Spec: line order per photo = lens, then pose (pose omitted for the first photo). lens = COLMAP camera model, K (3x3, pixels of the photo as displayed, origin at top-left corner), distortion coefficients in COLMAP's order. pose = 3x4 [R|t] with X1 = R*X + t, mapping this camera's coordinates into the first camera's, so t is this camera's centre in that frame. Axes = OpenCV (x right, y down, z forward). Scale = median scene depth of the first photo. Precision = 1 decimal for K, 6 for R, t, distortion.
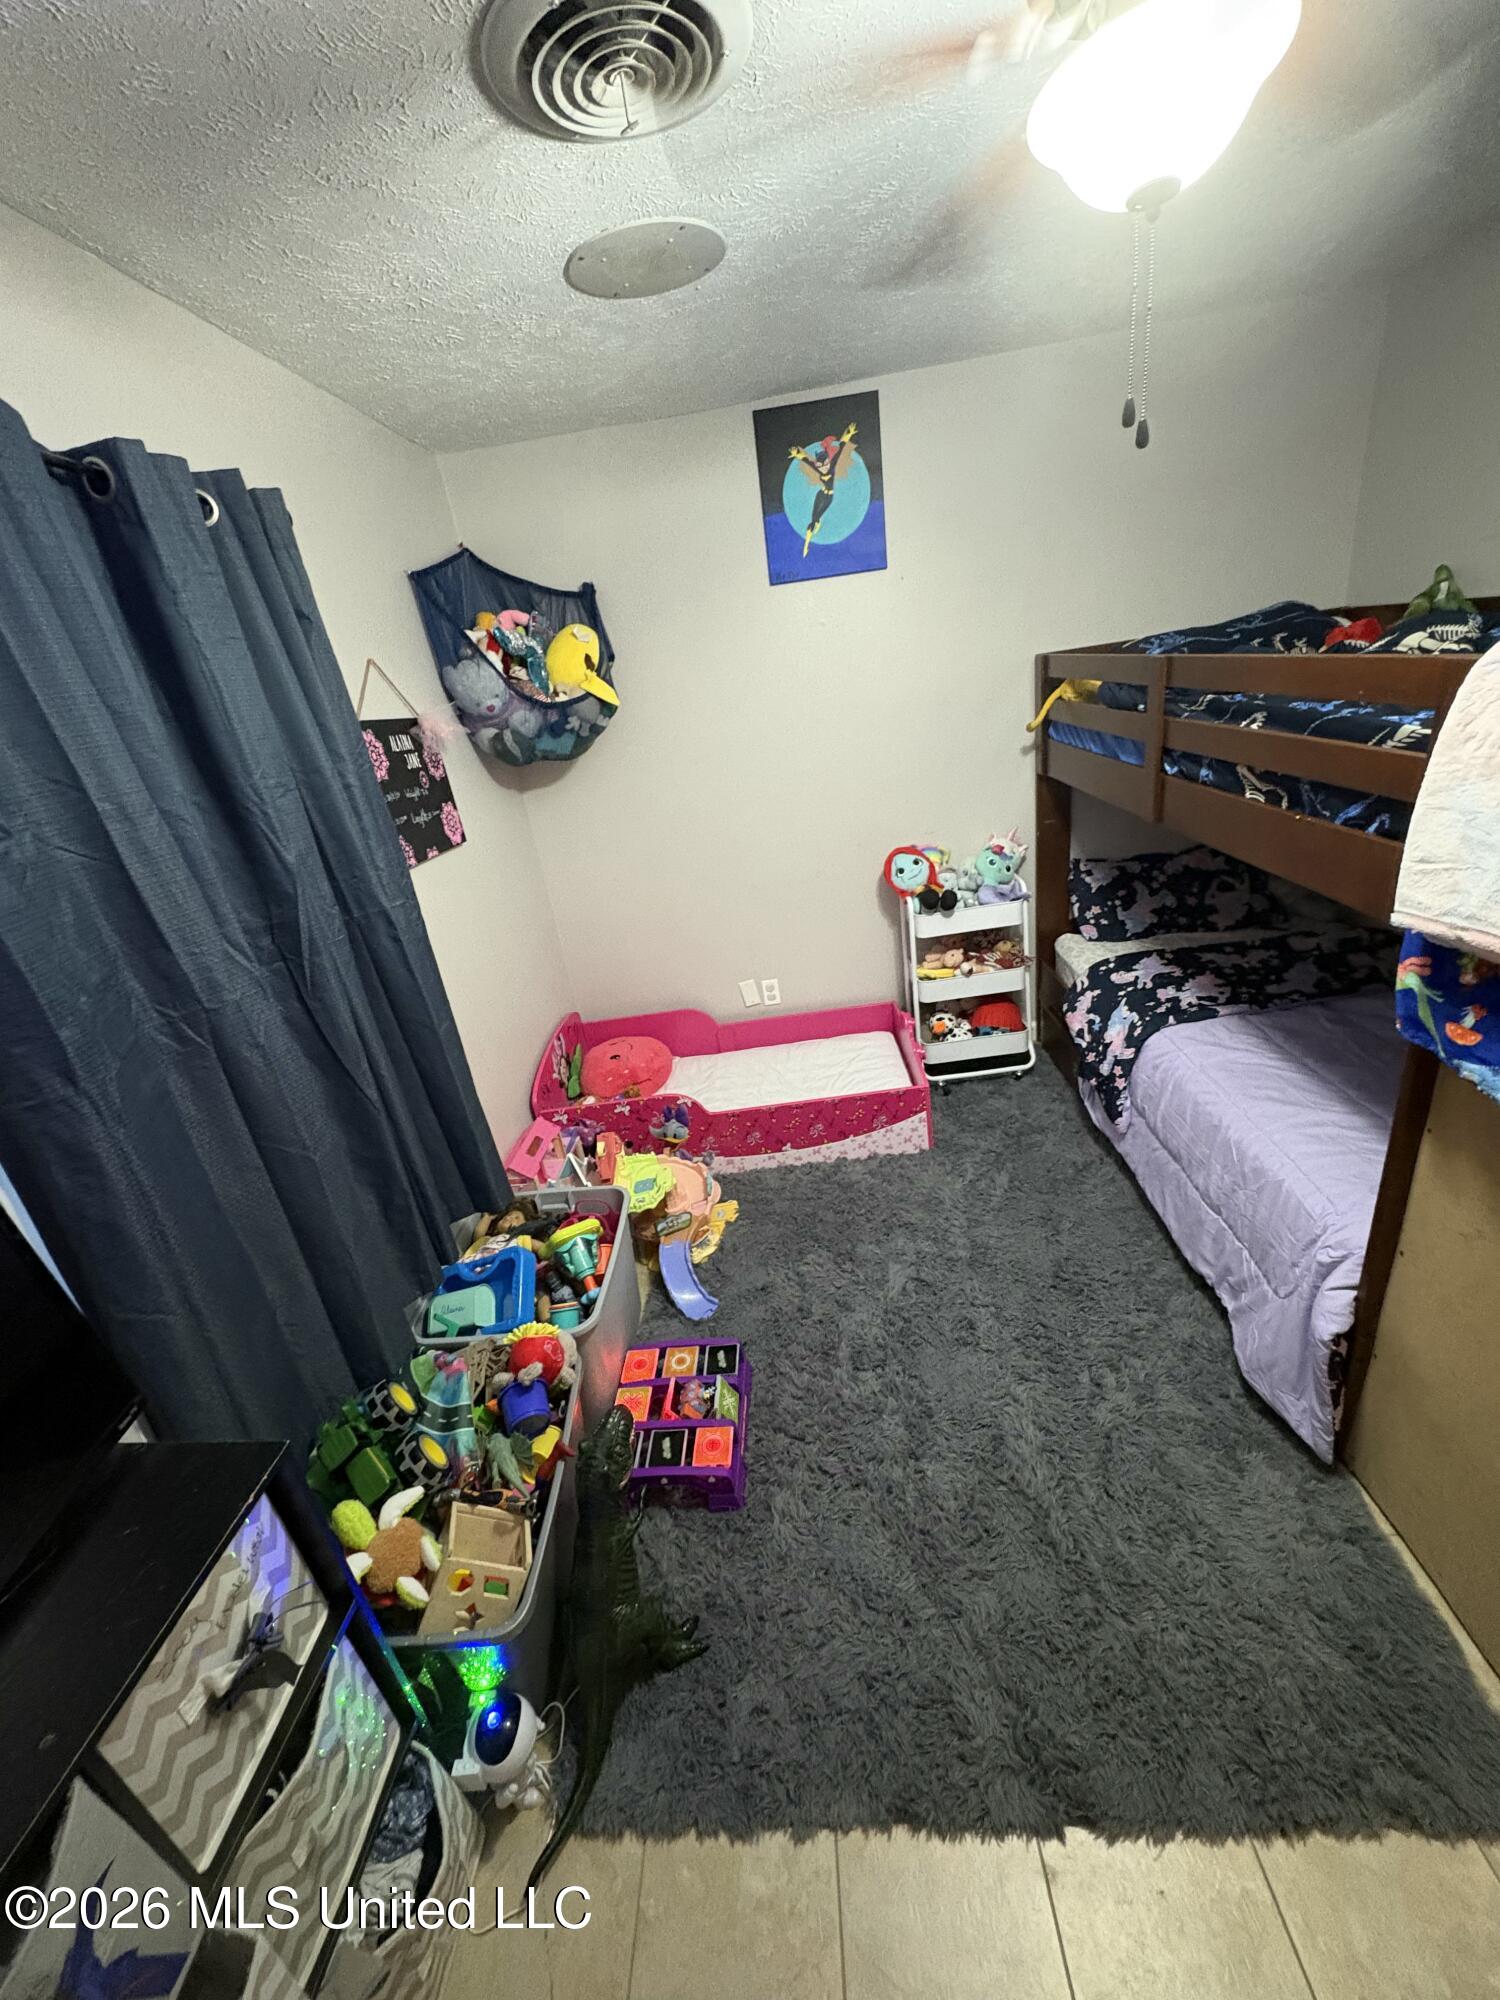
lens RADIAL K [[797.6, 0, 758.6], [0, 797.6, 997.0], [0, 0, 1]] dist [0.000509, 0.000036]
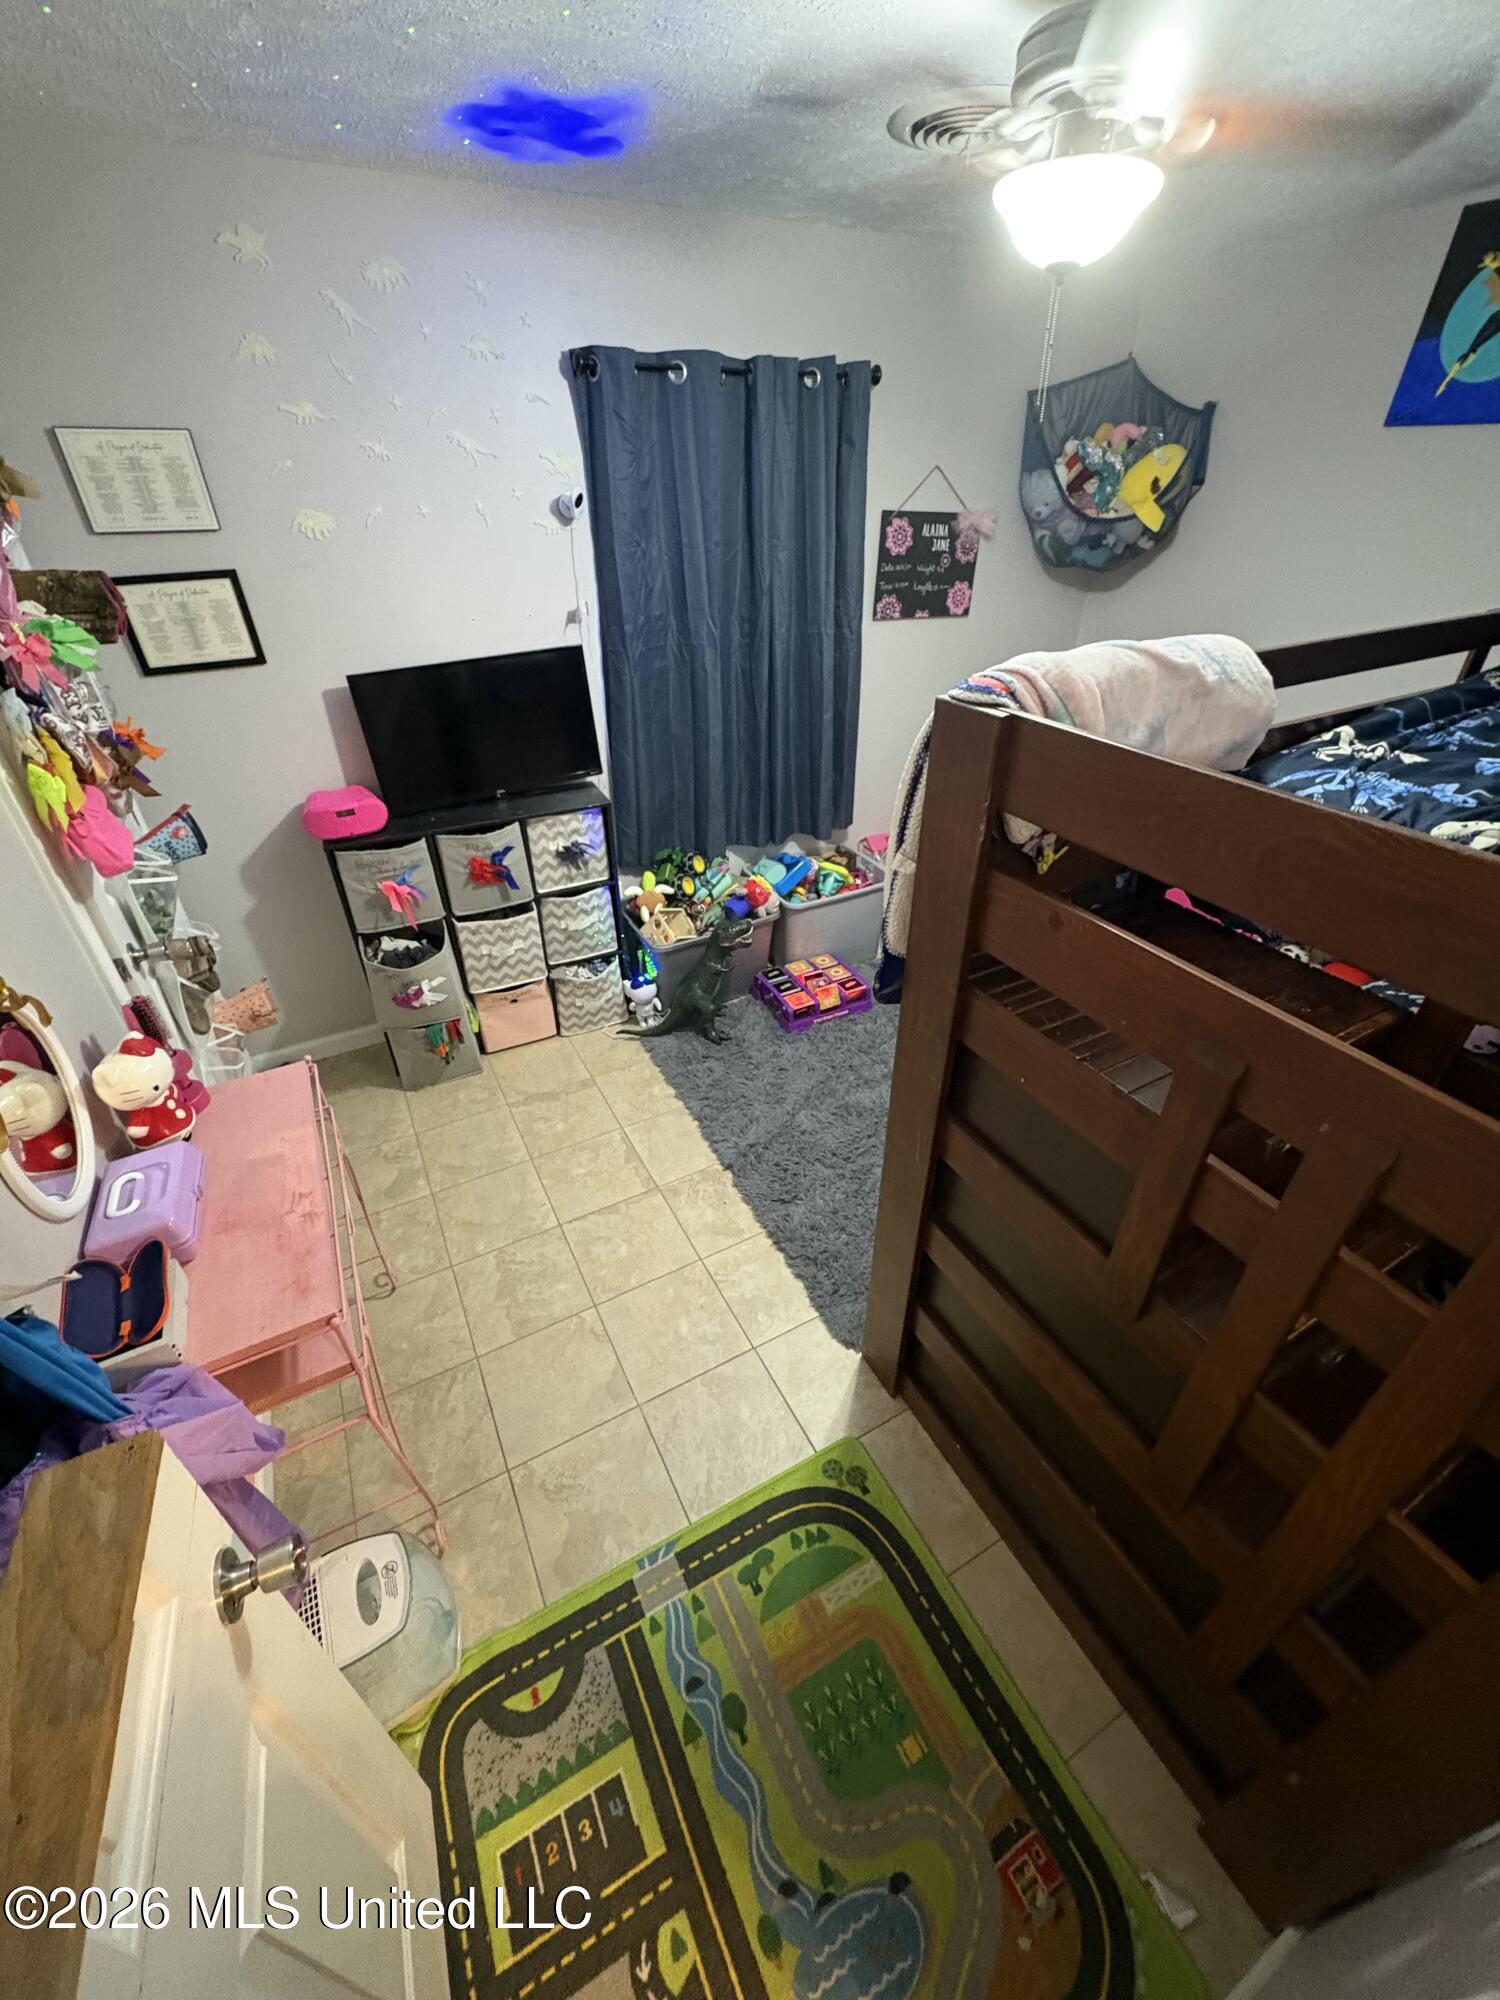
lens RADIAL K [[797.6, 0, 732.1], [0, 797.6, 1009.7], [0, 0, 1]] dist [0.000509, 0.000036]
pose [[0.477877, 0.598533, -0.642956, 0.757723], [-0.395980, 0.800134, 0.450540, -0.114422], [0.784113, 0.039295, 0.619372, -0.147509]]
